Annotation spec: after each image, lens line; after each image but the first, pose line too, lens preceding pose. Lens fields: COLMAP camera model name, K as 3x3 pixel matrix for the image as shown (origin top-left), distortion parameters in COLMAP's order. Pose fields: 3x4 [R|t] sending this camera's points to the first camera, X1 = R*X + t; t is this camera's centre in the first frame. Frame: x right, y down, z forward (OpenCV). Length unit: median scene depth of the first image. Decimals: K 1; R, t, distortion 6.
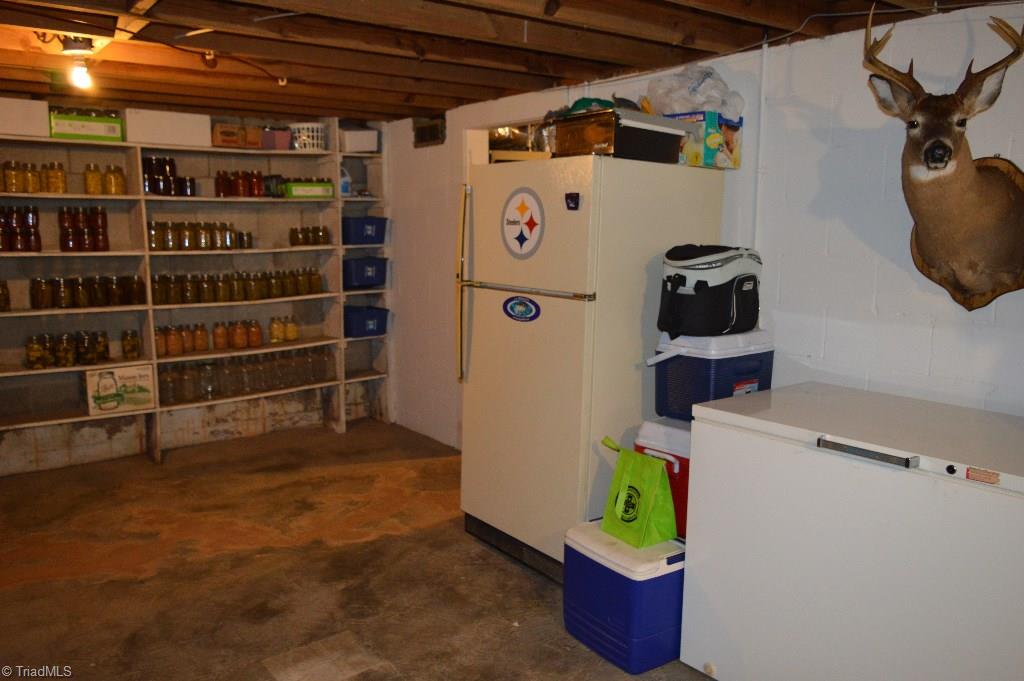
lens RADIAL K [[796.8, 0, 513.3], [0, 796.8, 339.1], [0, 0, 1]] dist [-0.025087, 0.013970]
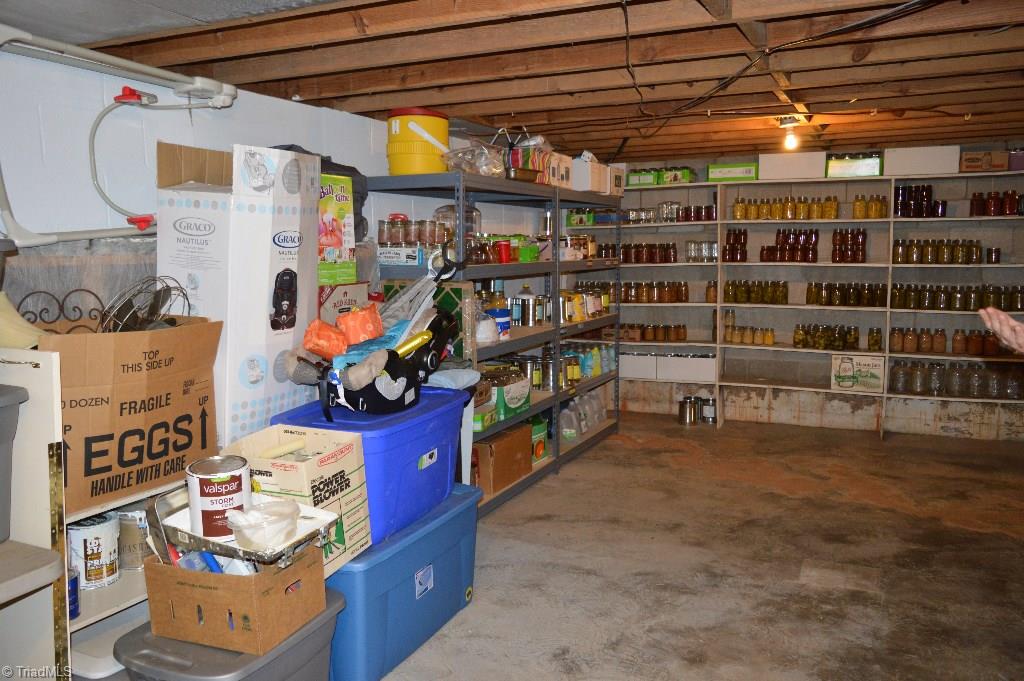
lens RADIAL K [[796.8, 0, 512.0], [0, 796.8, 341.4], [0, 0, 1]] dist [-0.025087, 0.013970]
pose [[0.452374, 0.100243, -0.886177, 0.360846], [-0.116085, 0.991828, 0.052935, 0.010270], [0.884241, 0.078925, 0.460314, -0.064628]]
